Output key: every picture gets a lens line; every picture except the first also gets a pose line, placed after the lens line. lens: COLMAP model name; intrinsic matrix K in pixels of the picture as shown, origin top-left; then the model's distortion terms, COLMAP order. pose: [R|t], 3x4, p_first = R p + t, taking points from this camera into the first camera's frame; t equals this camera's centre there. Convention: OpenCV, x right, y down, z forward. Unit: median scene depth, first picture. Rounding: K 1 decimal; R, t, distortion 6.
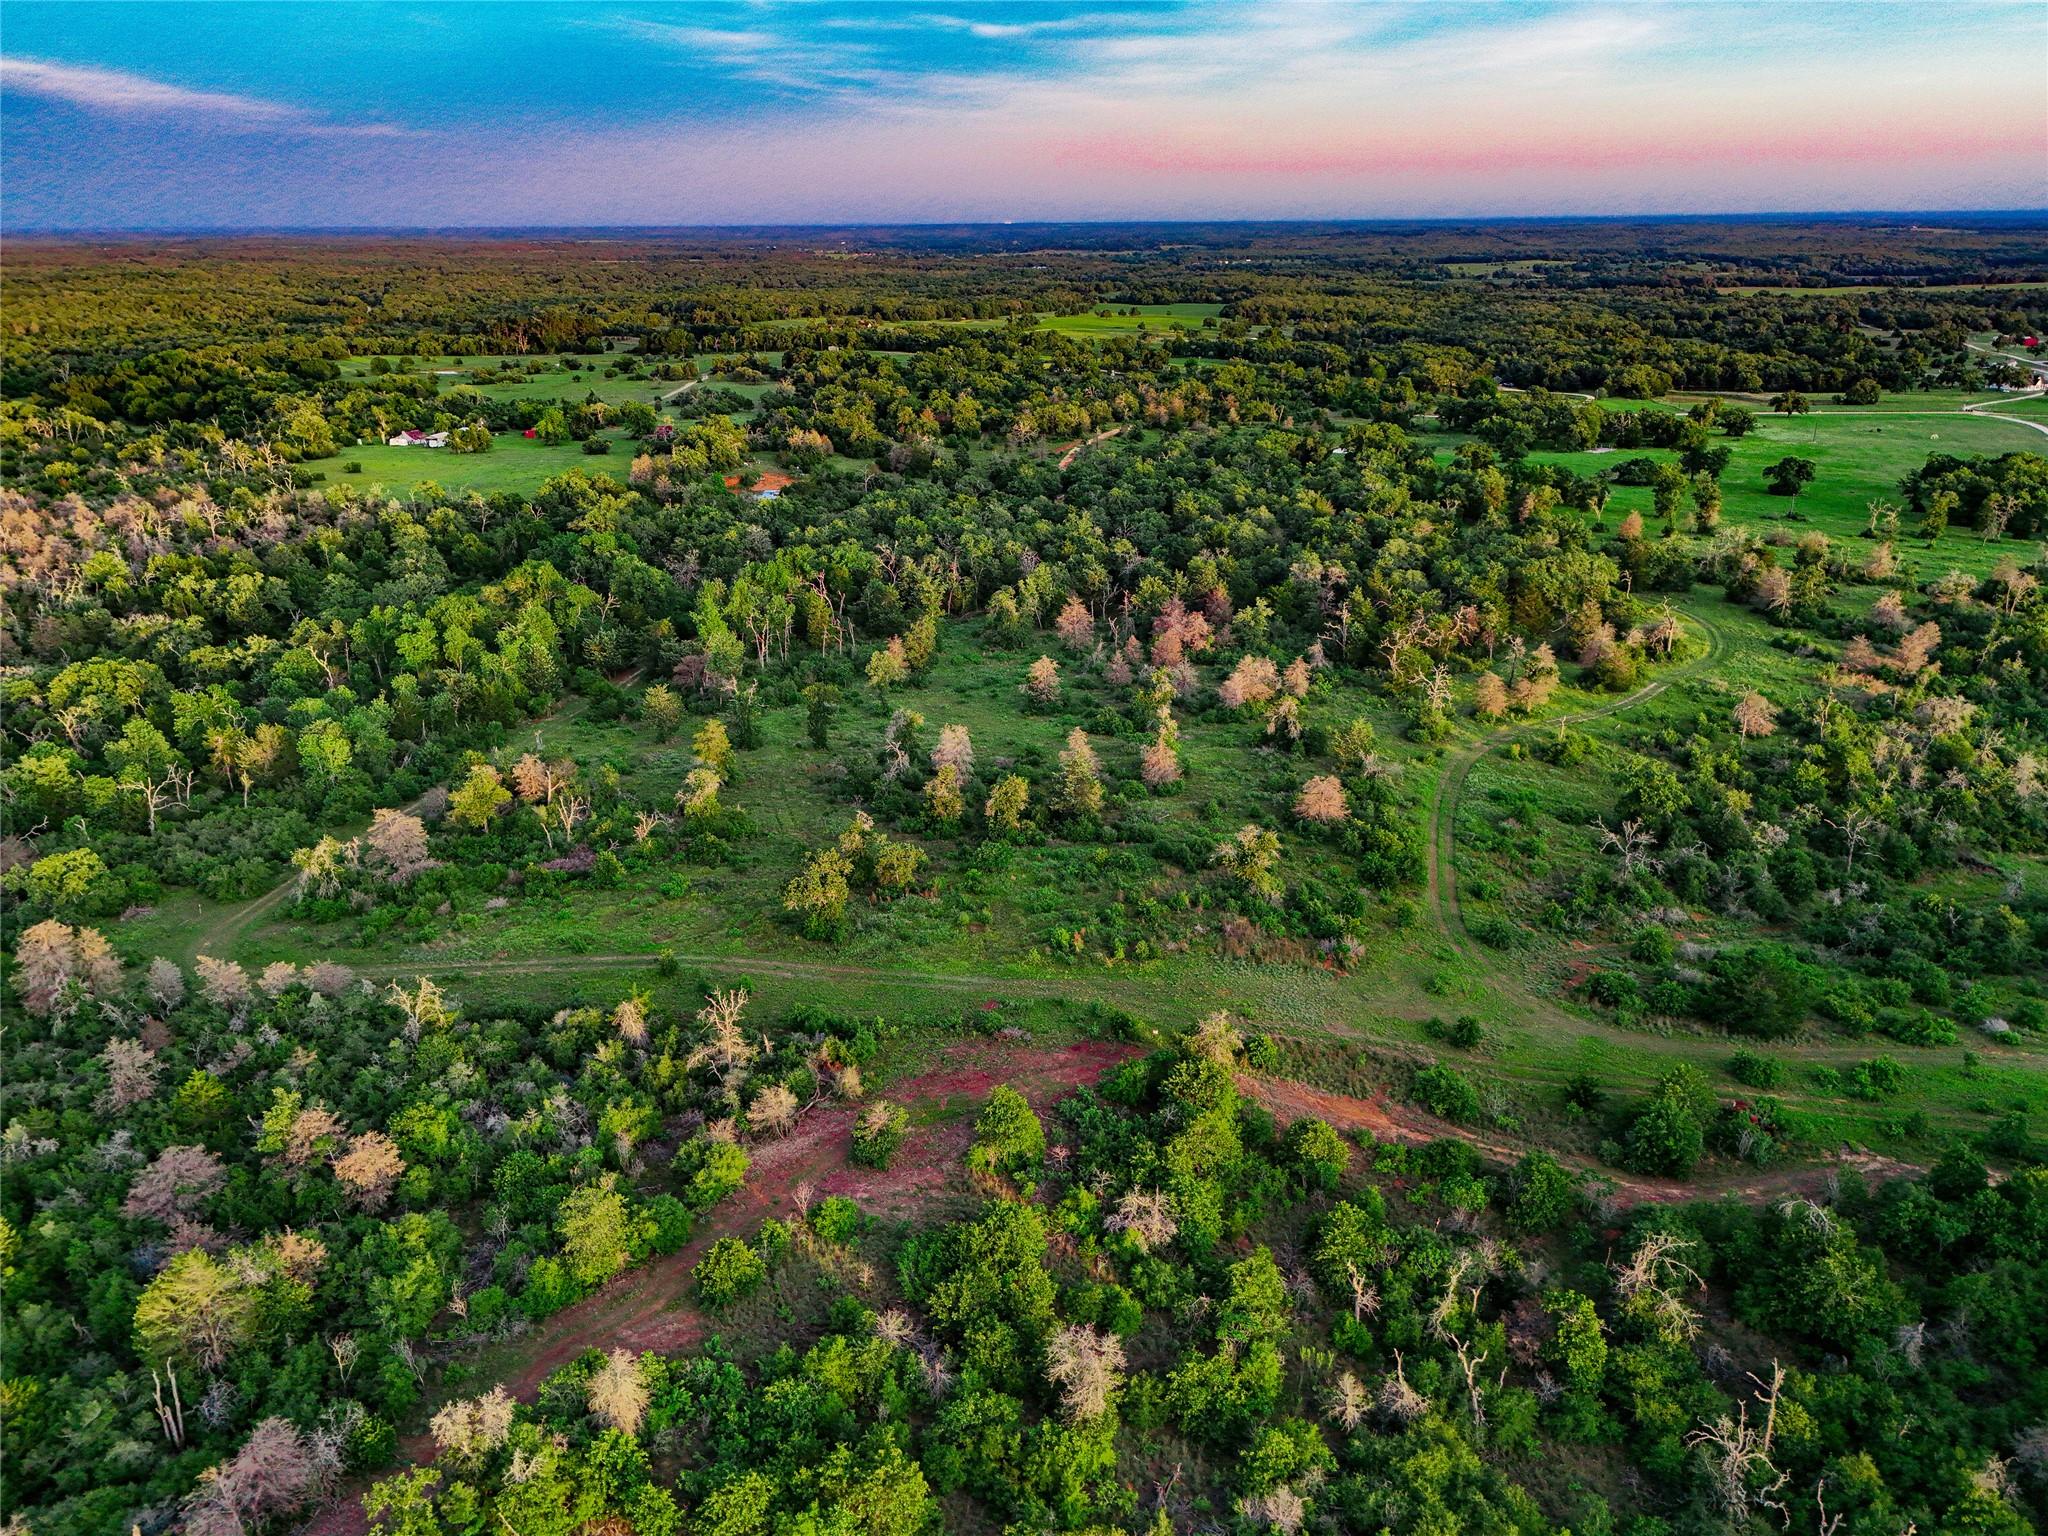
lens RADIAL K [[1504.0, 0, 1019.2], [0, 1504.0, 765.1], [0, 0, 1]] dist [0.038284, -0.038282]
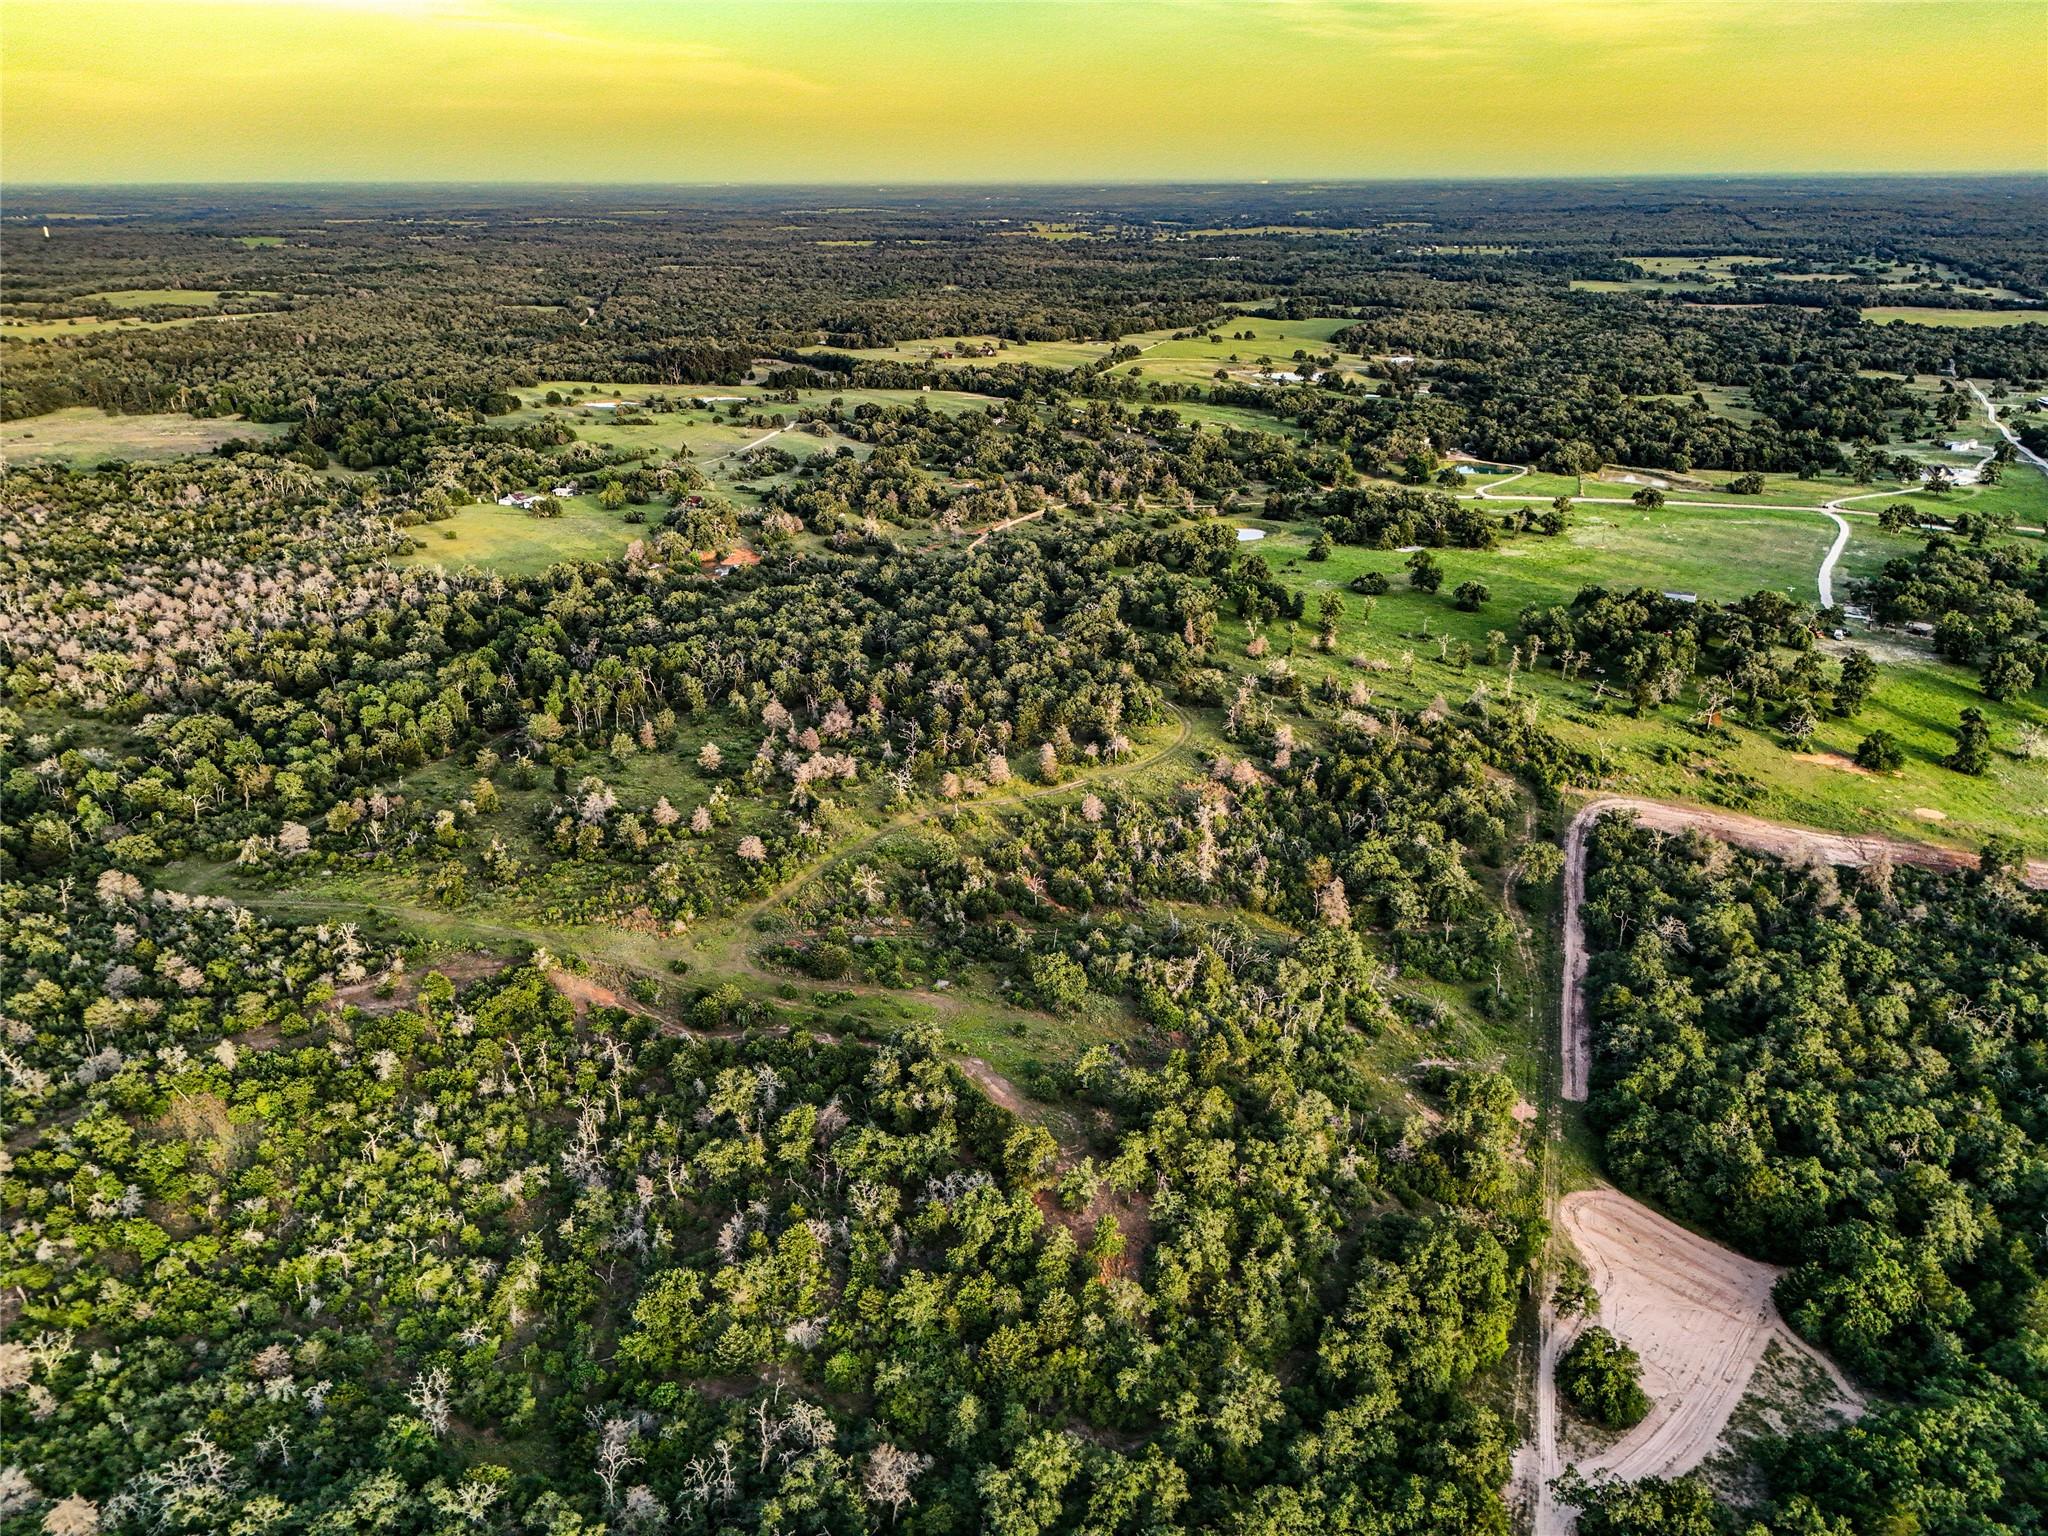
lens RADIAL K [[1504.0, 0, 1028.9], [0, 1504.0, 764.1], [0, 0, 1]] dist [0.038284, -0.038282]
pose [[0.987245, 0.062241, -0.146539, 0.797537], [-0.058194, 0.997800, 0.031746, -0.159645], [0.148192, -0.022814, 0.988695, -0.798627]]
